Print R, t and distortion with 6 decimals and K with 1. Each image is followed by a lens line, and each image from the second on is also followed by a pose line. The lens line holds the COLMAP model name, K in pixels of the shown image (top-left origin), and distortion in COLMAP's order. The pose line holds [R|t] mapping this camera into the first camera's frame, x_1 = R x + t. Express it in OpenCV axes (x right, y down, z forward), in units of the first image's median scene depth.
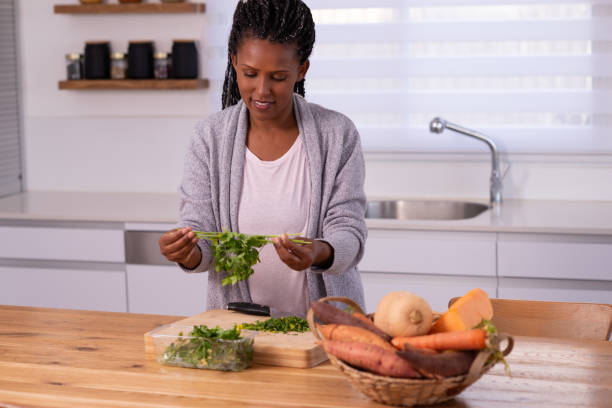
lens RADIAL K [[1476.5, 0, 306.0], [0, 1476.5, 204.0], [0, 0, 1]] dist [-0.099857, -0.436757]
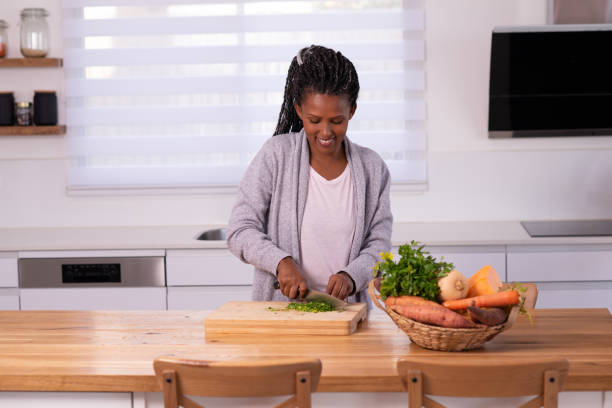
lens RADIAL K [[1476.5, 0, 306.0], [0, 1476.5, 204.0], [0, 0, 1]] dist [-0.099857, -0.436757]
pose [[0.957801, -0.021367, 0.286635, -0.421580], [0.032780, 0.998847, -0.035077, 0.041319], [-0.285555, 0.042993, 0.957397, -0.255025]]
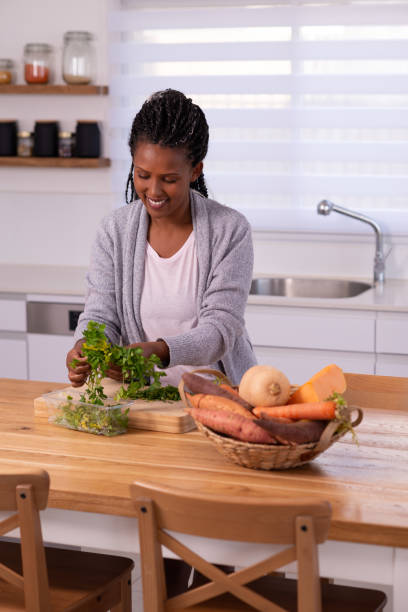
lens RADIAL K [[1476.5, 0, 204.0], [0, 1476.5, 306.0], [0, 0, 1]] dist [-0.099857, -0.436757]
pose [[0.999706, 0.020597, -0.012801, 0.031893], [-0.020311, 0.999550, 0.022070, -0.008353], [0.013250, -0.021803, 0.999674, -0.098183]]
